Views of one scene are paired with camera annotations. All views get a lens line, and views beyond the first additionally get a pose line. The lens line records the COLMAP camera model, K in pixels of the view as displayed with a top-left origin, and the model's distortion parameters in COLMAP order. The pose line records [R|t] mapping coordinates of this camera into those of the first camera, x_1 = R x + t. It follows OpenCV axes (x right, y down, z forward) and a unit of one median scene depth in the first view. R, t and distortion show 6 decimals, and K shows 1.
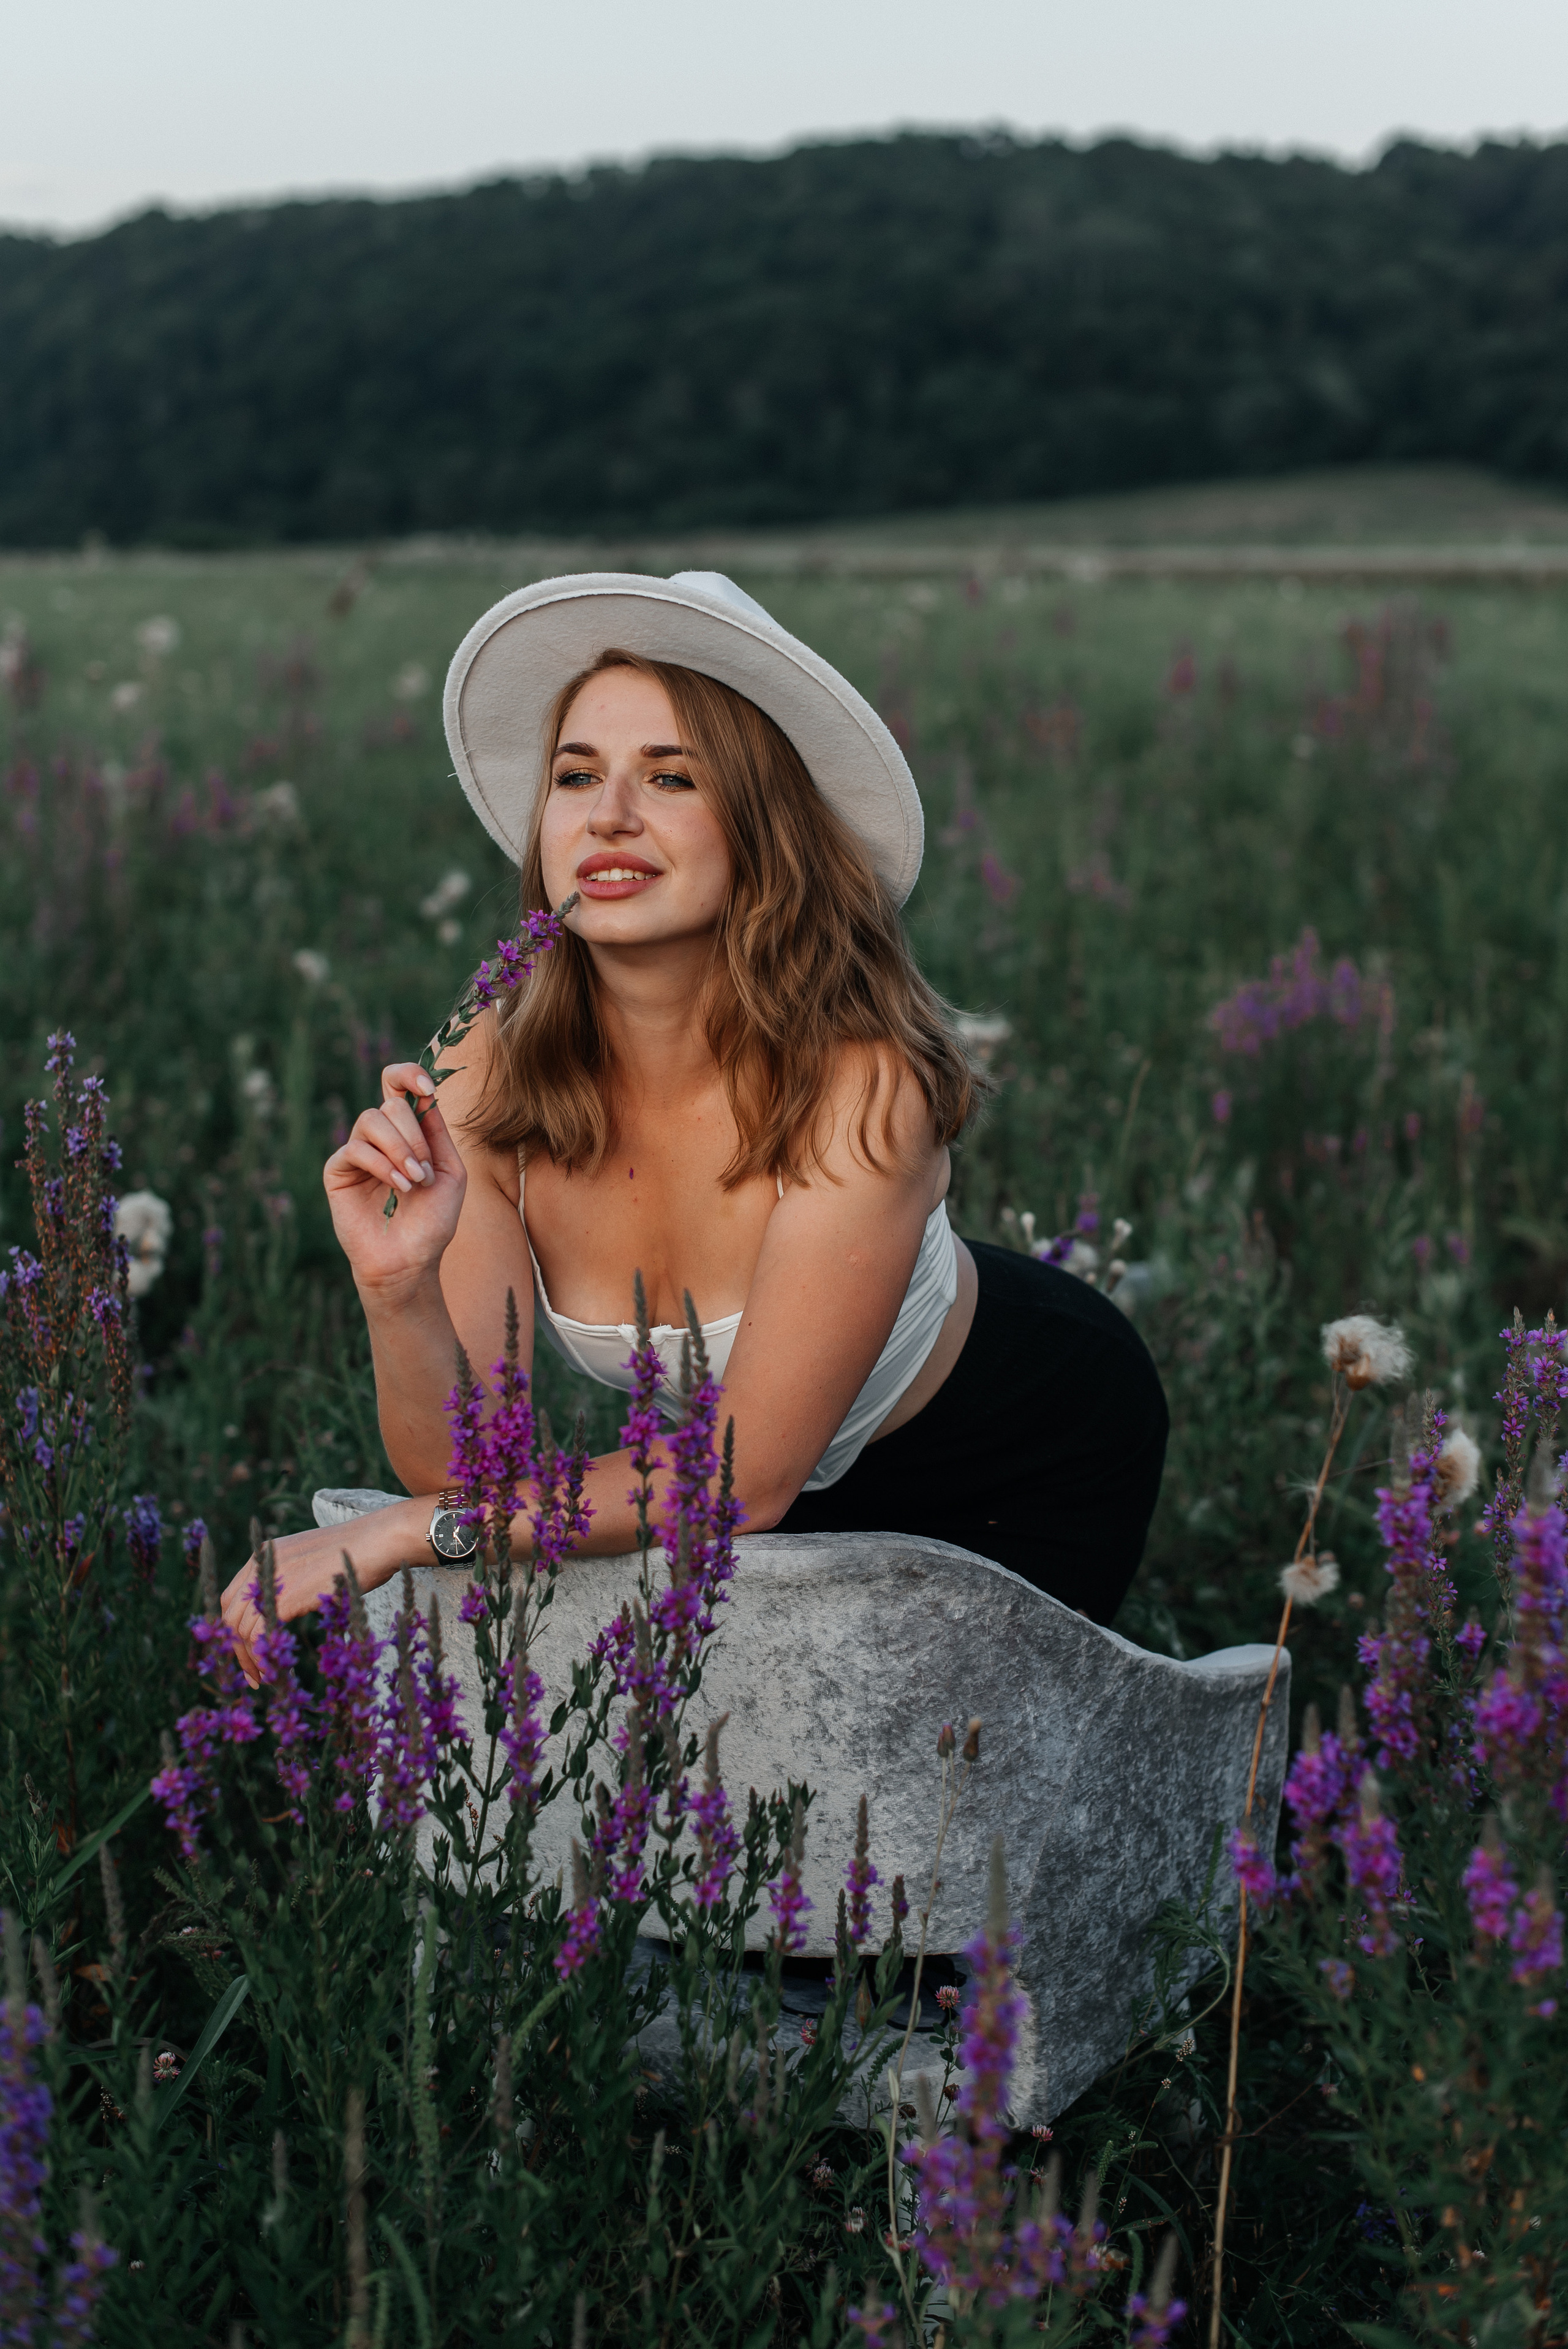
lens RADIAL K [[3507.4, 0, 784.0], [0, 3507.4, 1174.5], [0, 0, 1]] dist [-0.012909, 0.110140]
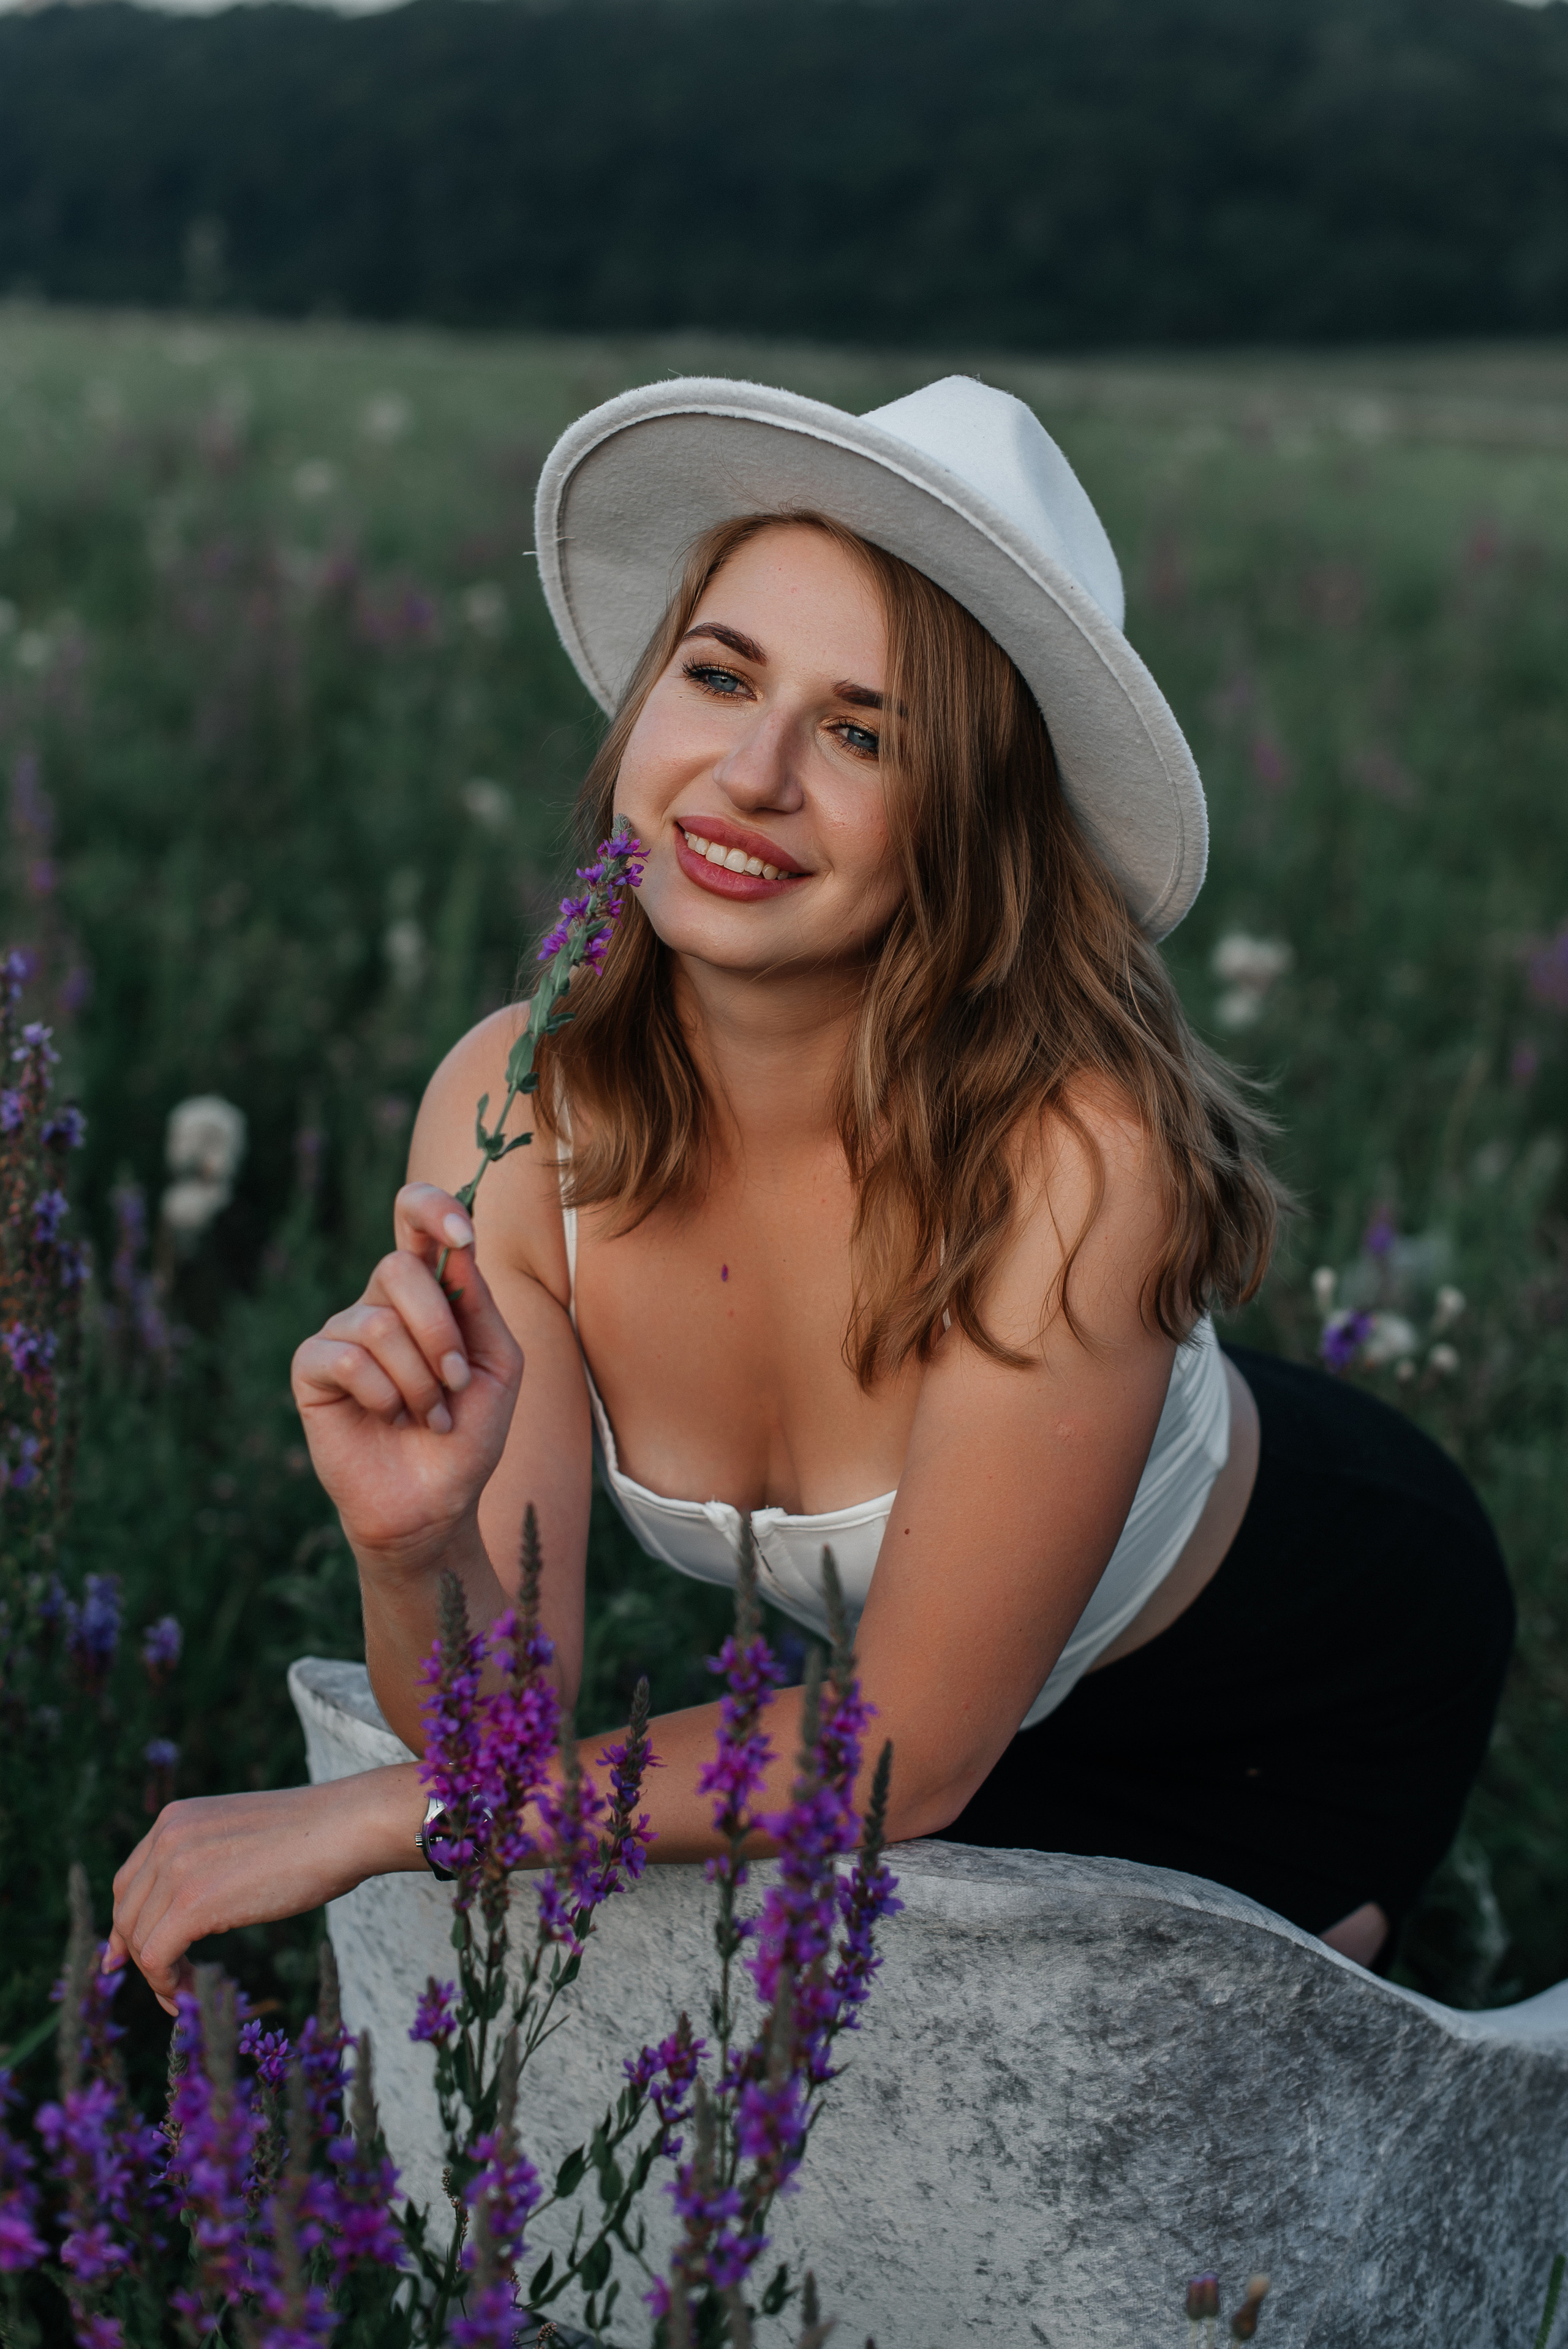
lens RADIAL K [[3507.4, 0, 784.0], [0, 3507.4, 1174.5], [0, 0, 1]] dist [-0.012909, 0.110140]
pose [[0.994496, 0.088370, -0.056282, -0.007611], [-0.085514, 0.995016, 0.051289, -0.052065], [0.060534, -0.046194, 0.997097, 0.344324]]
